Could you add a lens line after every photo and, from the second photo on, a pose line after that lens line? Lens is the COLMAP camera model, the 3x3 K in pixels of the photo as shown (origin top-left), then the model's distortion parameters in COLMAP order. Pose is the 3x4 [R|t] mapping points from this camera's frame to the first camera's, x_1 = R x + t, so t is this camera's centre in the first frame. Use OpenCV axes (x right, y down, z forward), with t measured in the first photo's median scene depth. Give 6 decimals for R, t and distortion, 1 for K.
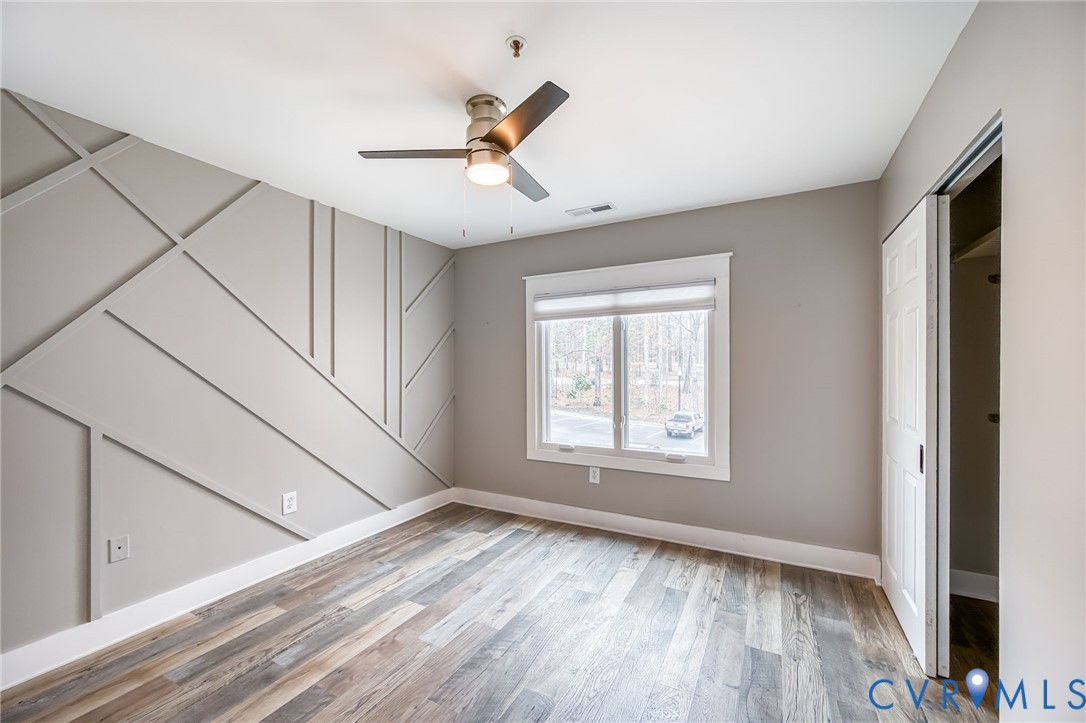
lens RADIAL K [[419.8, 0, 545.8], [0, 419.8, 363.1], [0, 0, 1]] dist [-0.008479, -0.000061]
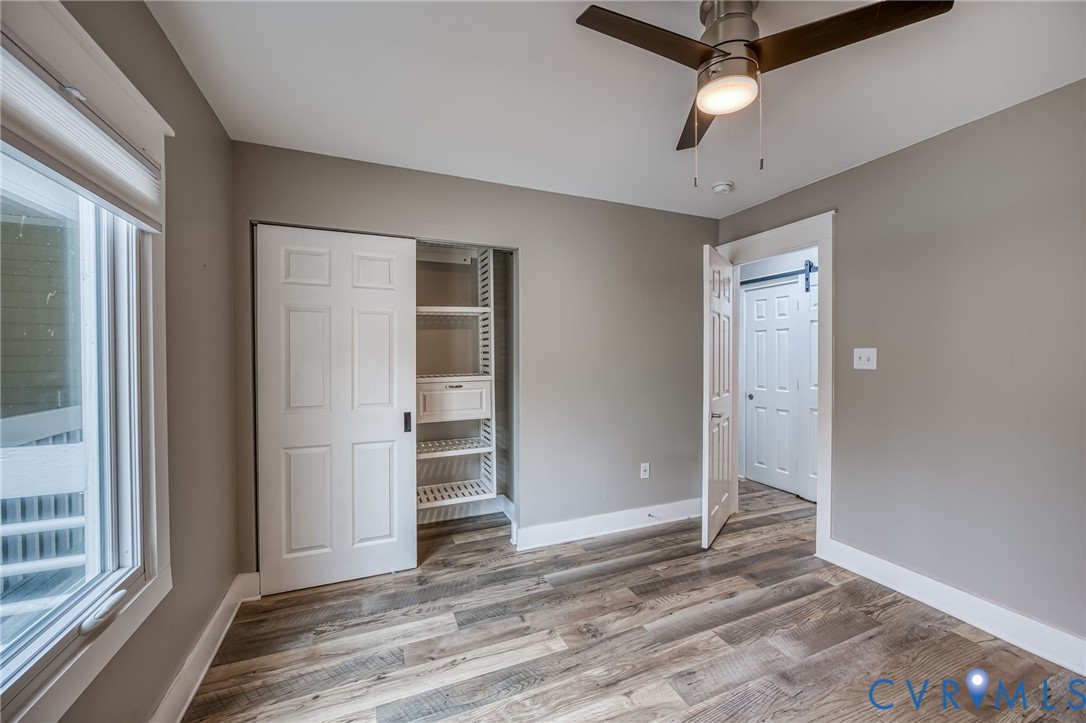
lens RADIAL K [[419.8, 0, 545.8], [0, 419.8, 363.1], [0, 0, 1]] dist [-0.008479, -0.000061]
pose [[-0.776025, -0.009031, 0.630637, -0.290552], [-0.000849, 0.999912, 0.013275, 0.007707], [-0.630701, 0.009767, -0.775965, 1.470450]]
